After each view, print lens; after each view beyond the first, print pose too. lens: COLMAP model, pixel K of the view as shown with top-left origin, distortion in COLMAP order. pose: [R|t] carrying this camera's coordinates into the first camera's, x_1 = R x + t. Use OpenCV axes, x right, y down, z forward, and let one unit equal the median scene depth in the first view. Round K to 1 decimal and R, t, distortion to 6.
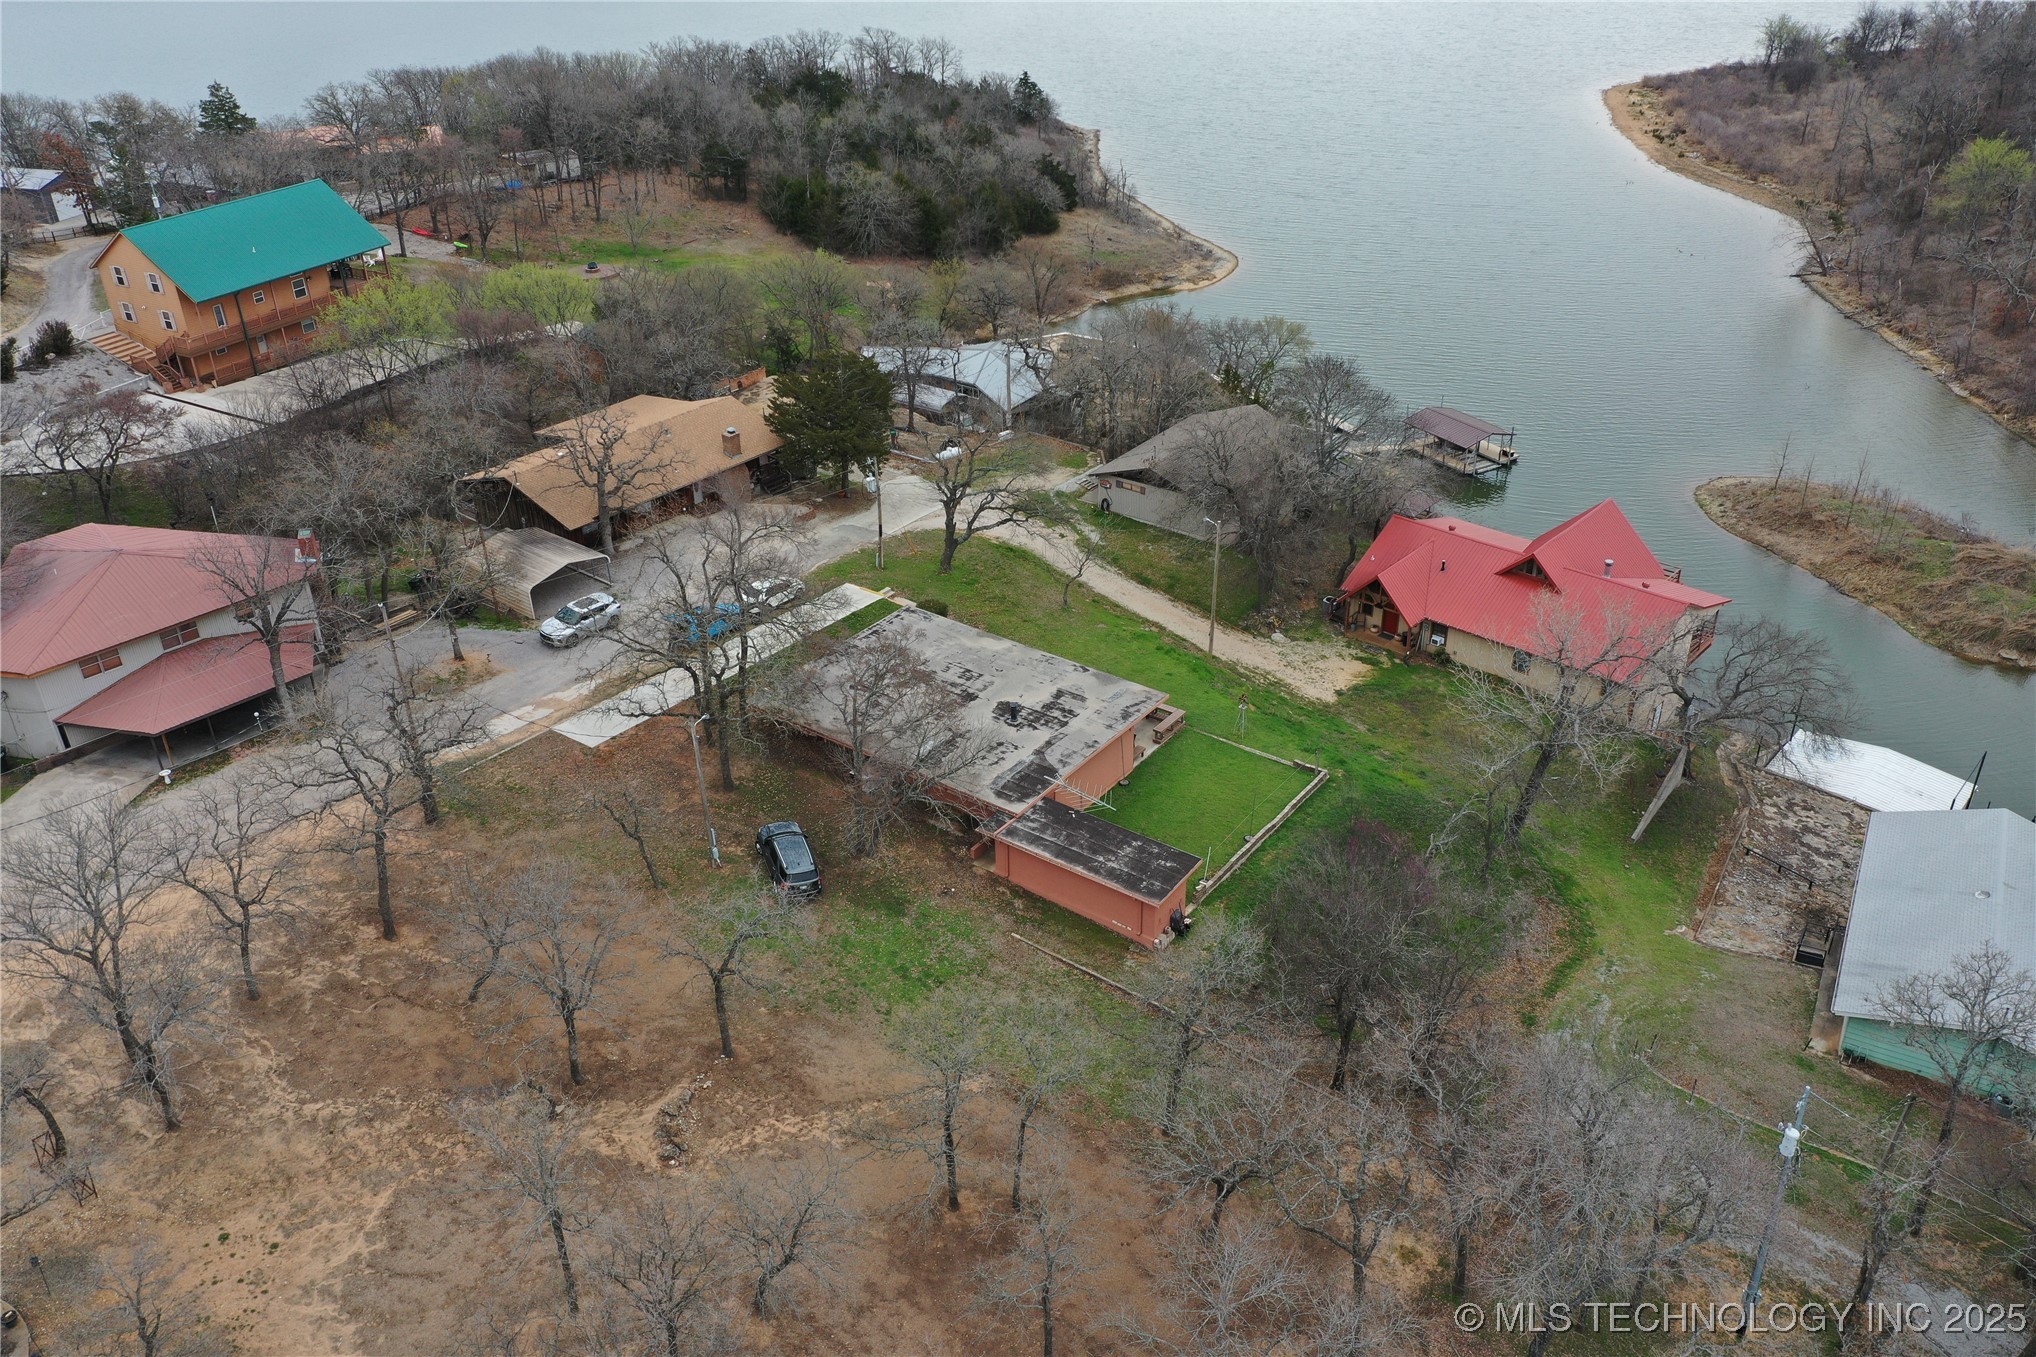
lens RADIAL K [[1614.9, 0, 1024.1], [0, 1614.9, 684.5], [0, 0, 1]] dist [0.011326, 0.004658]
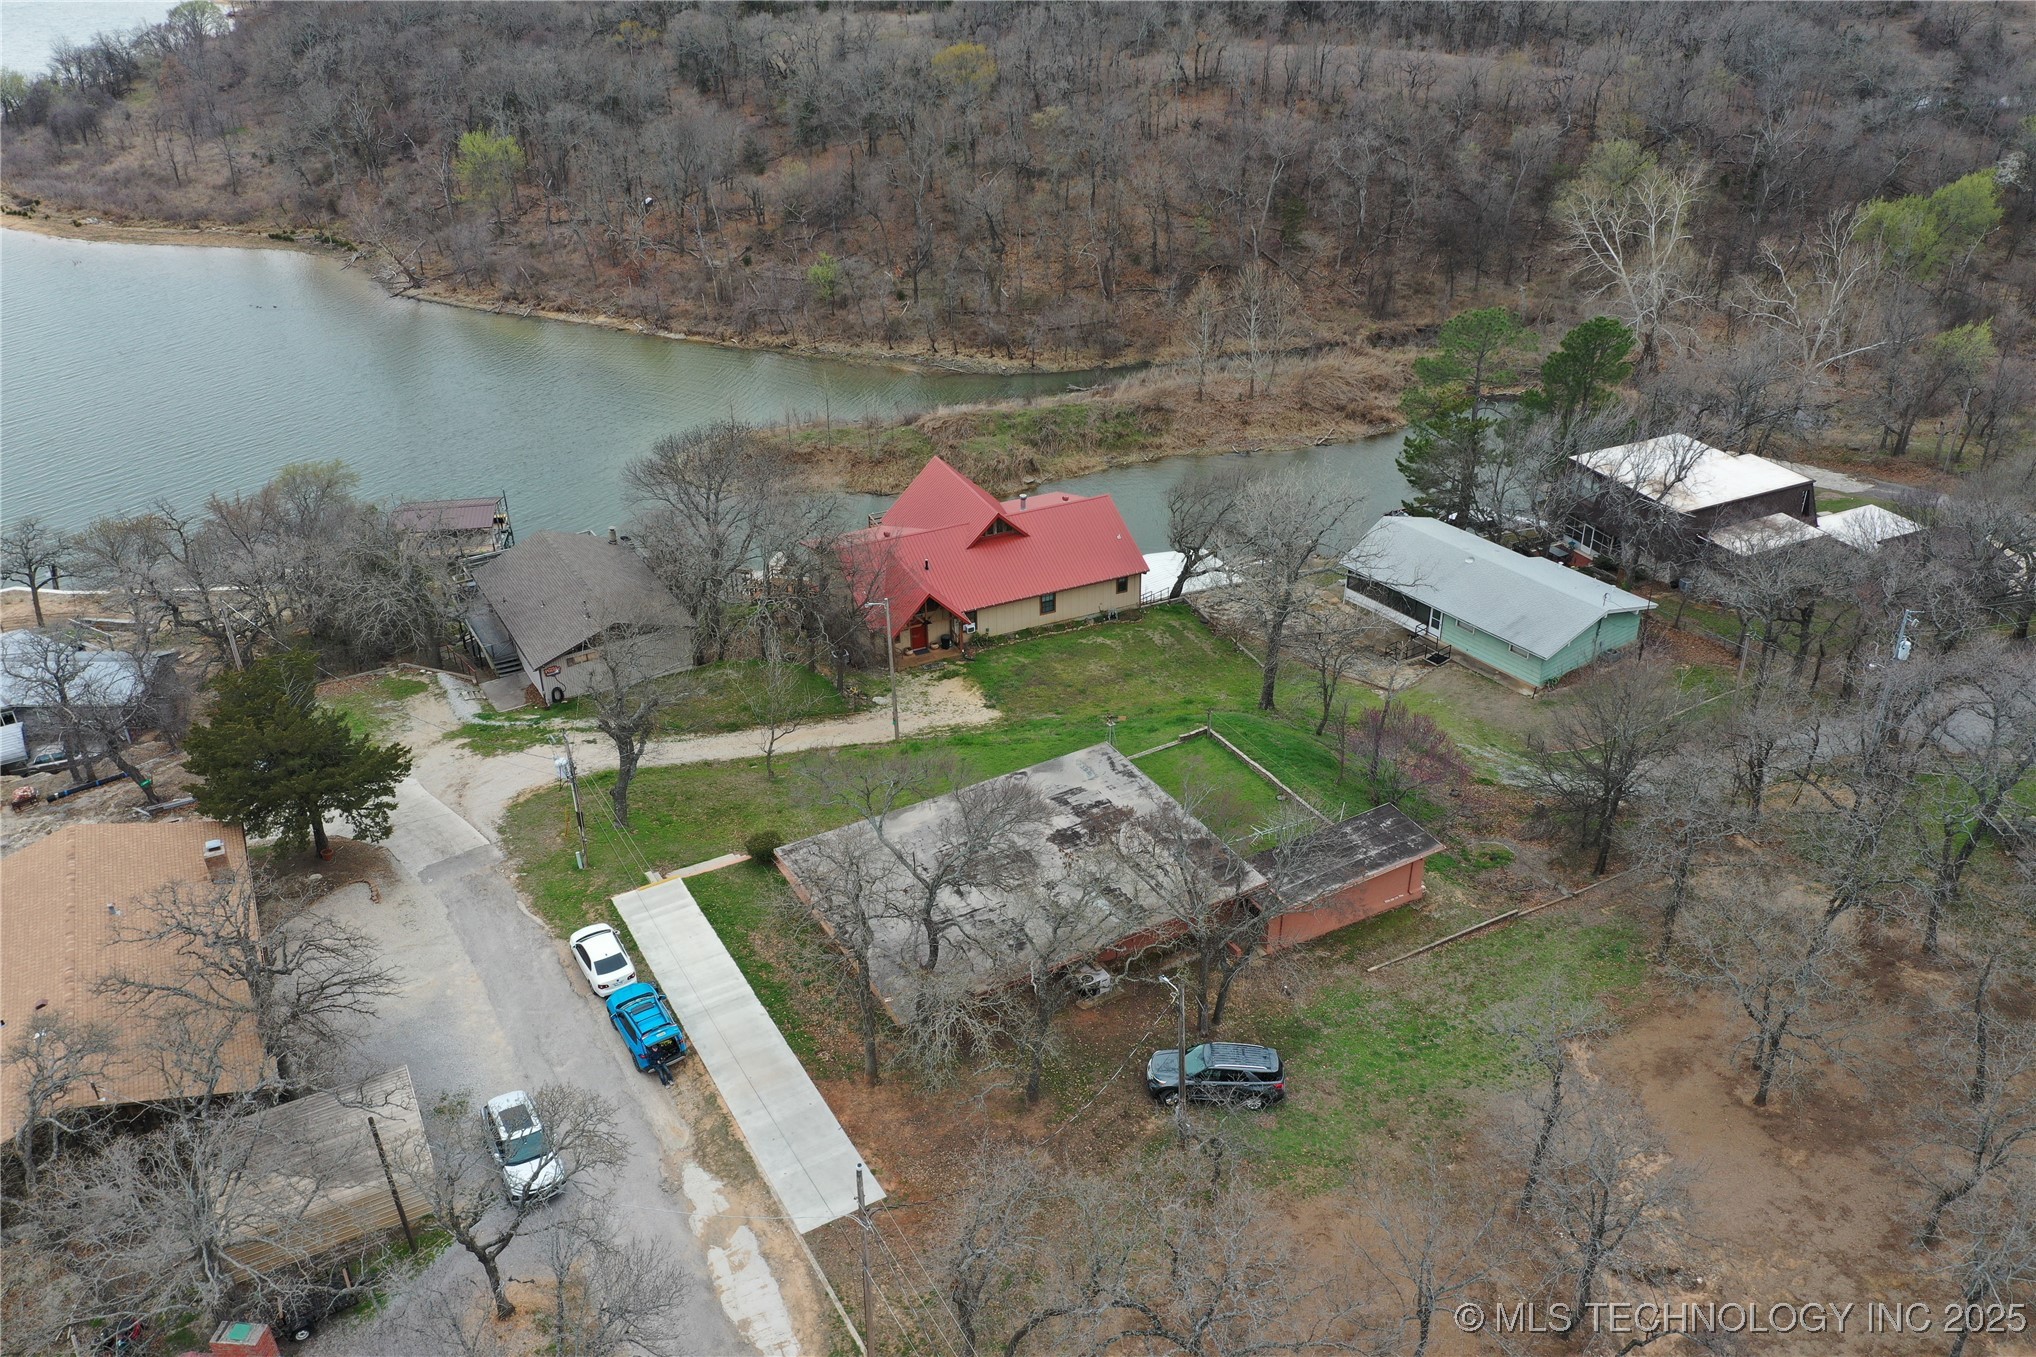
lens RADIAL K [[1614.9, 0, 1024.1], [0, 1614.9, 684.5], [0, 0, 1]] dist [0.011326, 0.004658]
pose [[0.400769, -0.452593, 0.796583, -0.675541], [0.465970, 0.849301, 0.248112, -0.282232], [-0.788832, 0.271748, 0.551268, 0.503274]]
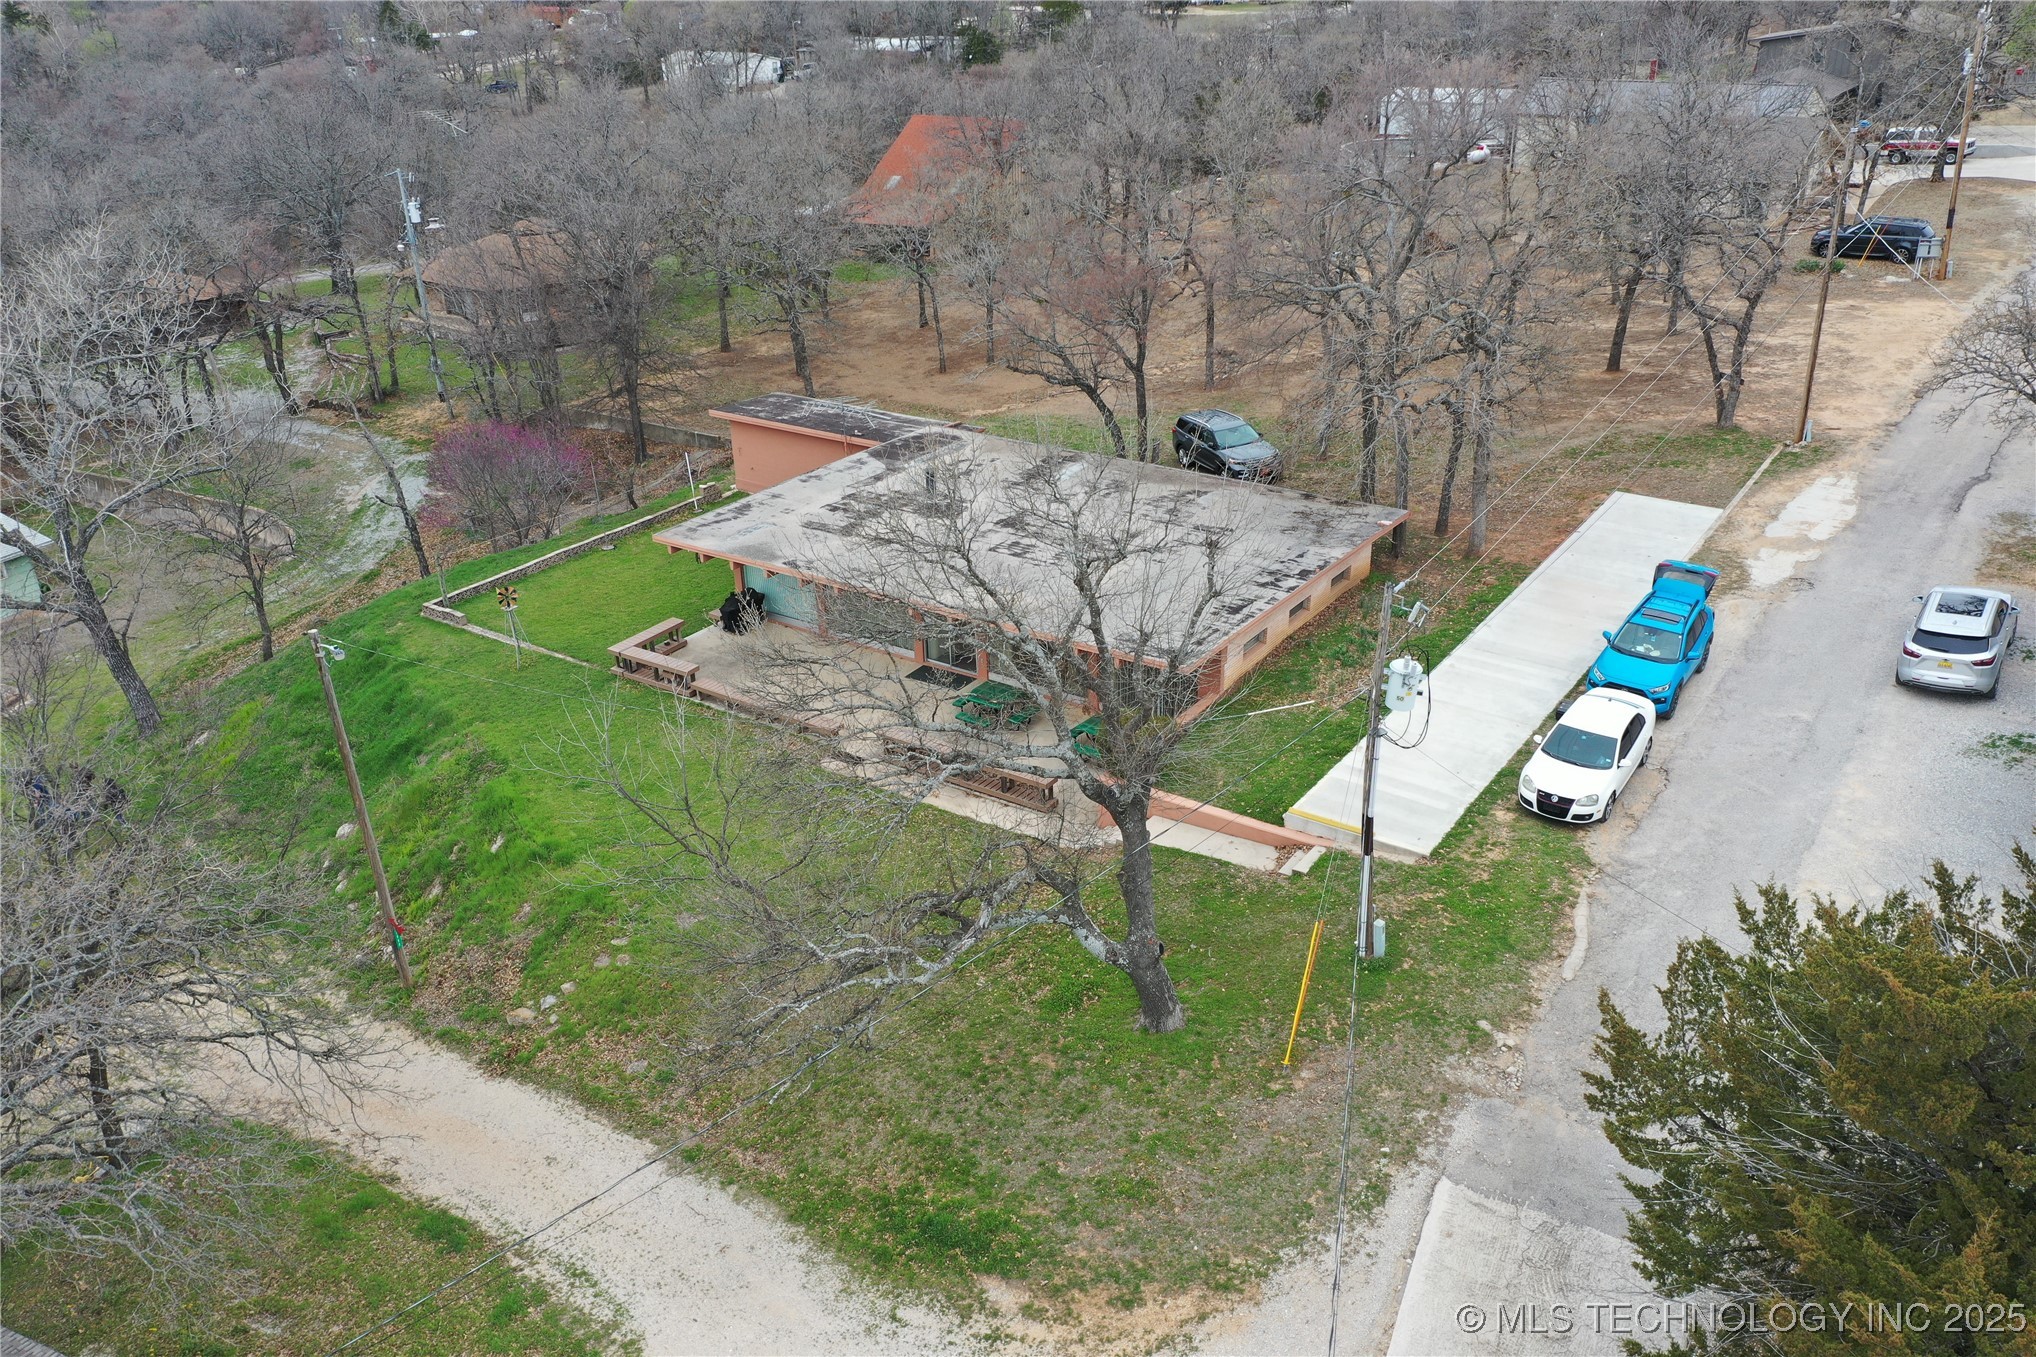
lens RADIAL K [[1614.9, 0, 1024.1], [0, 1614.9, 684.5], [0, 0, 1]] dist [0.011326, 0.004658]
pose [[-0.998820, 0.046047, -0.015463, -0.027532], [0.013228, 0.564162, 0.825558, -0.424112], [0.046738, 0.824379, -0.564105, 1.364653]]
